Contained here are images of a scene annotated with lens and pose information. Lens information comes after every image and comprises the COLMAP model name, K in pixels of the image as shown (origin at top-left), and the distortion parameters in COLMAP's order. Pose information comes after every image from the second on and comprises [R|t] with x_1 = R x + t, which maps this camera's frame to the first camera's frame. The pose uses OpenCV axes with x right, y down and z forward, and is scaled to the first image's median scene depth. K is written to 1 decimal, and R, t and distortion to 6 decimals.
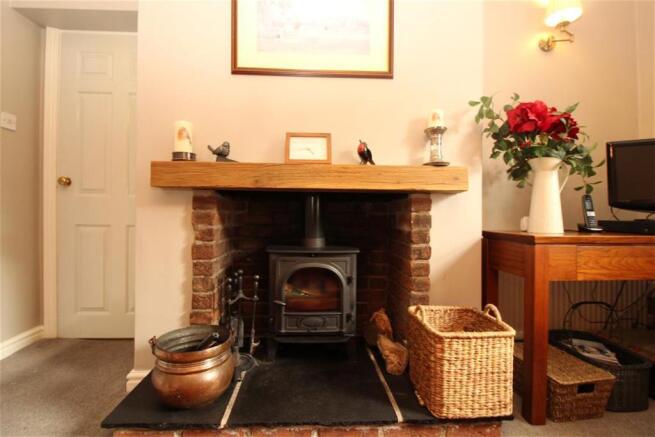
lens RADIAL K [[302.4, 0, 321.9], [0, 302.4, 215.1], [0, 0, 1]] dist [-0.002235, -0.011362]
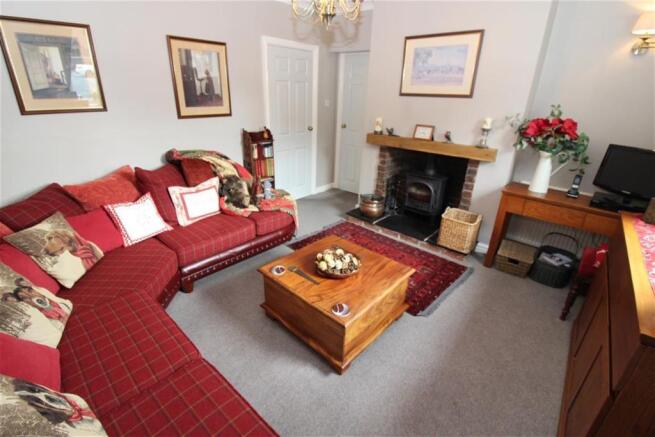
lens RADIAL K [[302.4, 0, 321.9], [0, 302.4, 215.1], [0, 0, 1]] dist [-0.002235, -0.011362]
pose [[0.706721, 0.276094, -0.651396, 1.056791], [-0.023341, 0.929309, 0.368565, -0.455346], [0.707107, -0.245269, 0.663206, -1.205429]]
